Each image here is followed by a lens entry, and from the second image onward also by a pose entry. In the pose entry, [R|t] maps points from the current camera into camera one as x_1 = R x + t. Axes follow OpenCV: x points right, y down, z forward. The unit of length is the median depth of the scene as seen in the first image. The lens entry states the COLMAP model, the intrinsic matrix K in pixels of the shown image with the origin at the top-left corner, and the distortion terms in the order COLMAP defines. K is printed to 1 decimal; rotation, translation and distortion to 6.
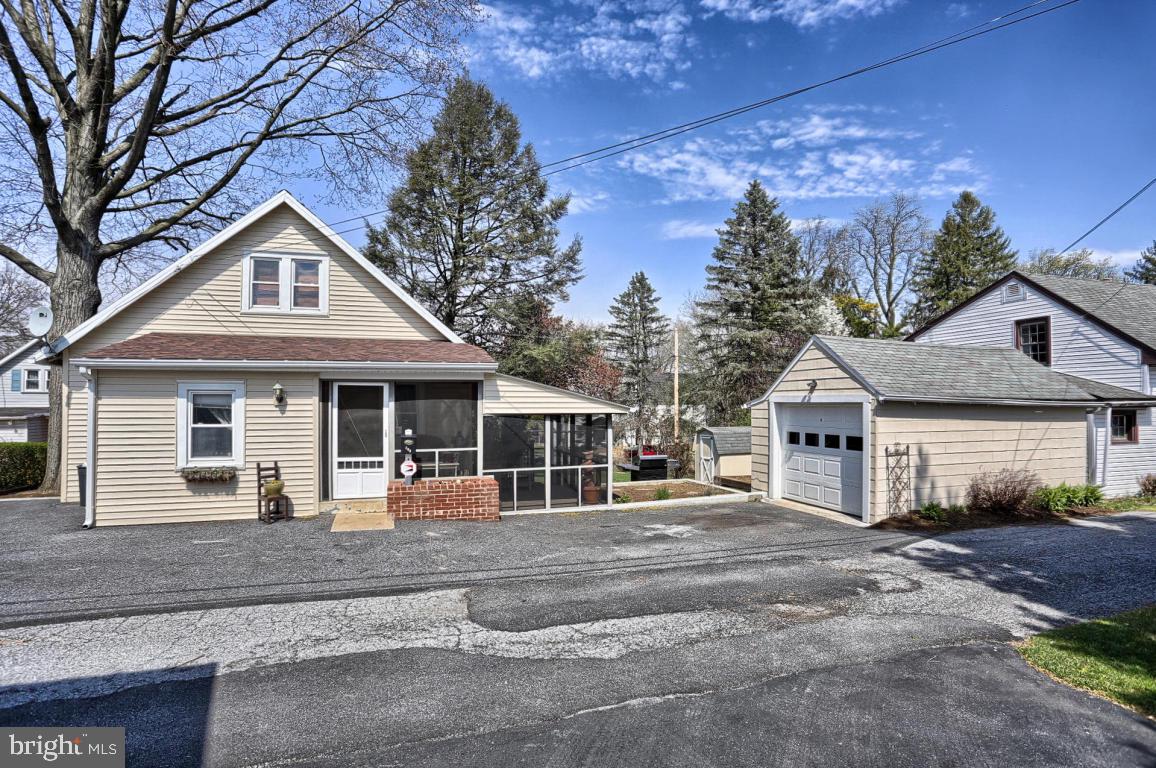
lens RADIAL K [[577.1, 0, 582.6], [0, 577.1, 392.6], [0, 0, 1]] dist [-0.070595, 0.030783]
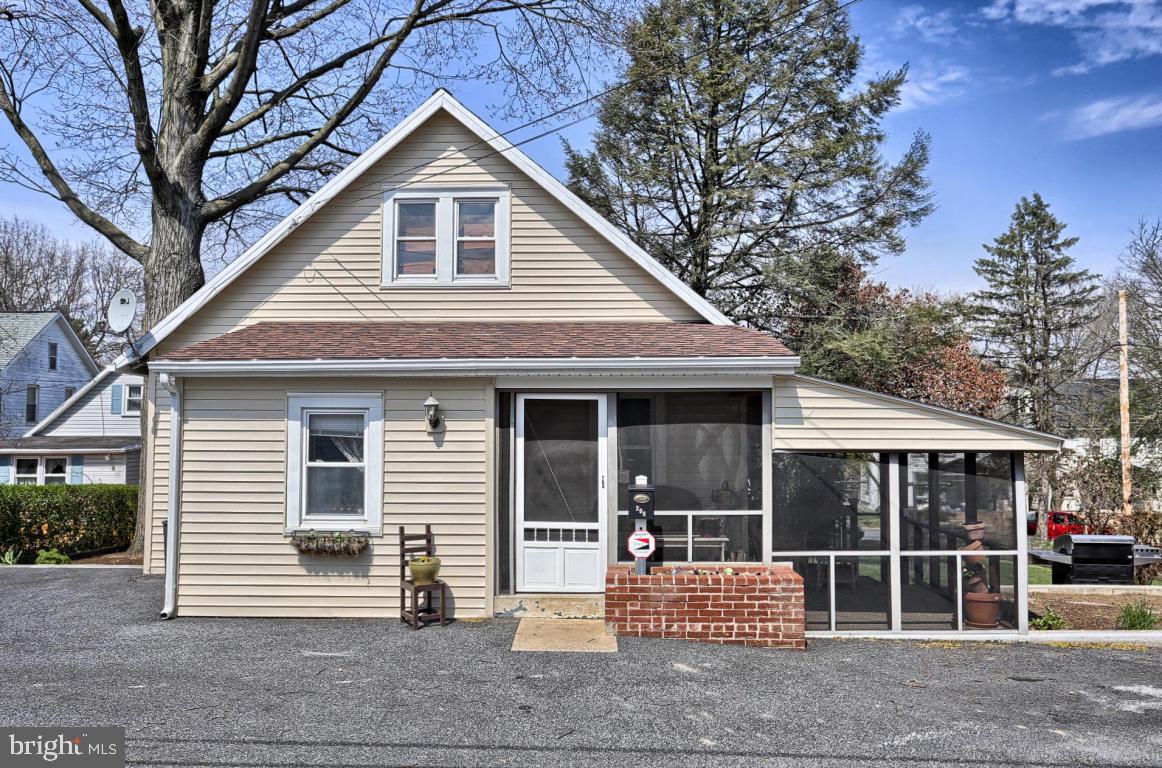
lens RADIAL K [[935.4, 0, 575.0], [0, 935.4, 388.0], [0, 0, 1]] dist [-0.013747, 0.025808]
pose [[0.938425, -0.013273, -0.345227, -0.042621], [0.002799, 0.999521, -0.030821, 0.005680], [0.345470, 0.027957, 0.938013, 0.102444]]
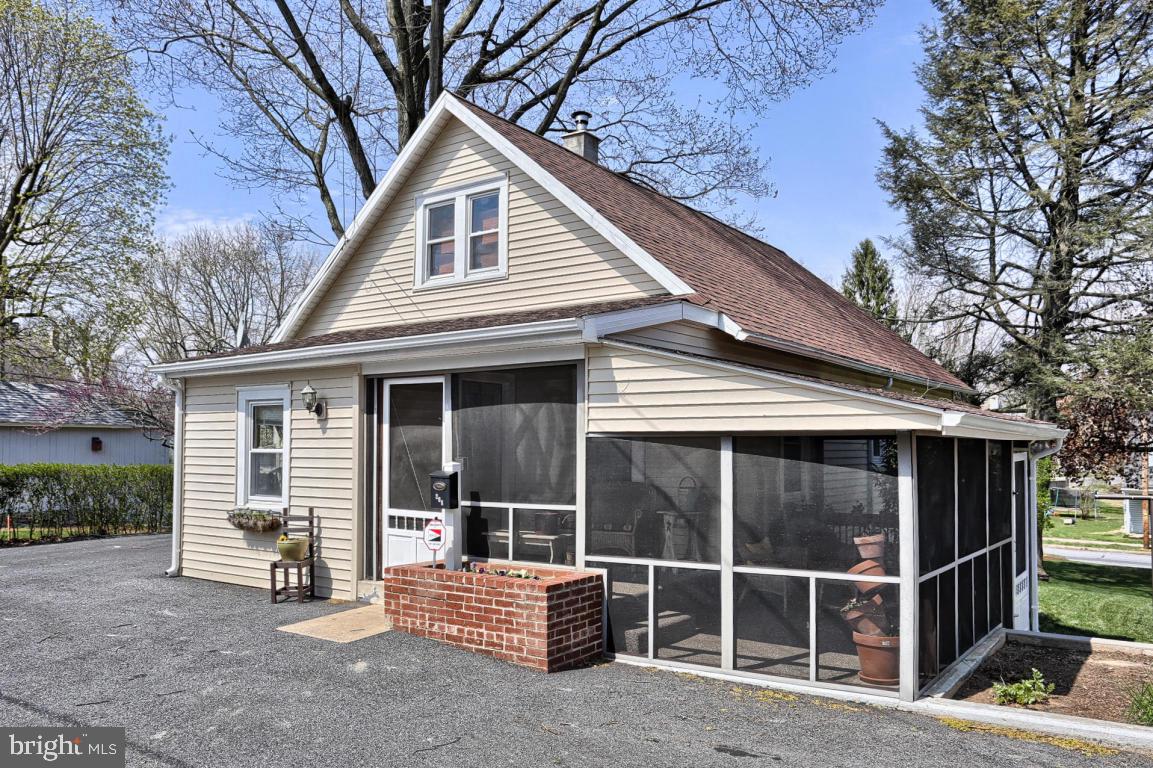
lens RADIAL K [[874.8, 0, 580.4], [0, 874.8, 434.8], [0, 0, 1]] dist [-0.008526, 0.000925]
pose [[0.601659, -0.010145, -0.798689, 0.404606], [0.008344, 0.999945, -0.006416, 0.045510], [0.798709, -0.002804, 0.601710, 0.611776]]
